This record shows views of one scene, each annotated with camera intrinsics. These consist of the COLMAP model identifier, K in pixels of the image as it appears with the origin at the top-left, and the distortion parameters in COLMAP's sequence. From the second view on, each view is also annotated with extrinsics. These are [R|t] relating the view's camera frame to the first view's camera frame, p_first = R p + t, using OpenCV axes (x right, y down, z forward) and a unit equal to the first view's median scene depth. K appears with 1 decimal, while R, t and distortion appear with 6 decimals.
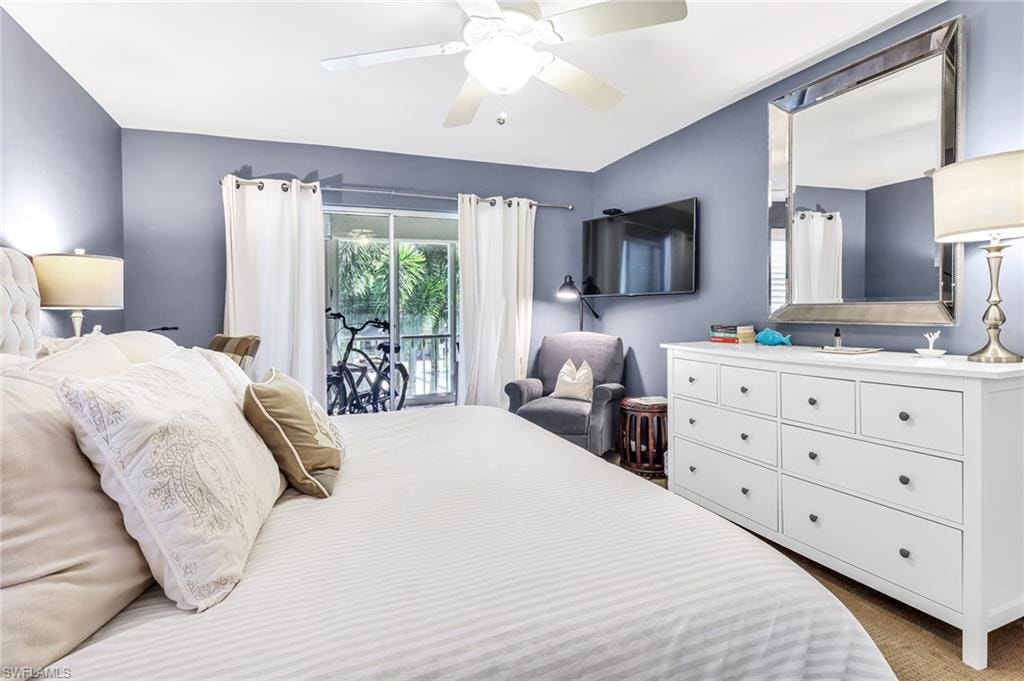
lens RADIAL K [[529.5, 0, 511.0], [0, 529.5, 310.0], [0, 0, 1]] dist [0.004779, -0.005059]
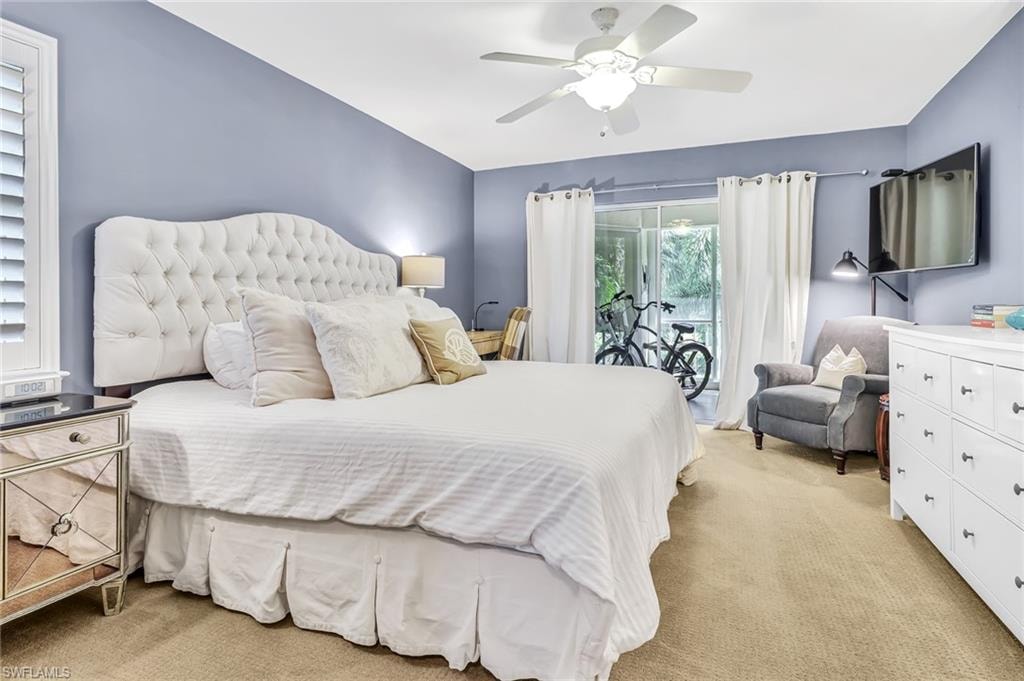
lens RADIAL K [[529.5, 0, 498.3], [0, 529.5, 301.4], [0, 0, 1]] dist [0.004779, -0.005059]
pose [[0.719010, 0.010352, -0.694923, 0.344964], [-0.008883, 0.999944, 0.005705, 0.020958], [0.694943, 0.002071, 0.719062, -0.046765]]
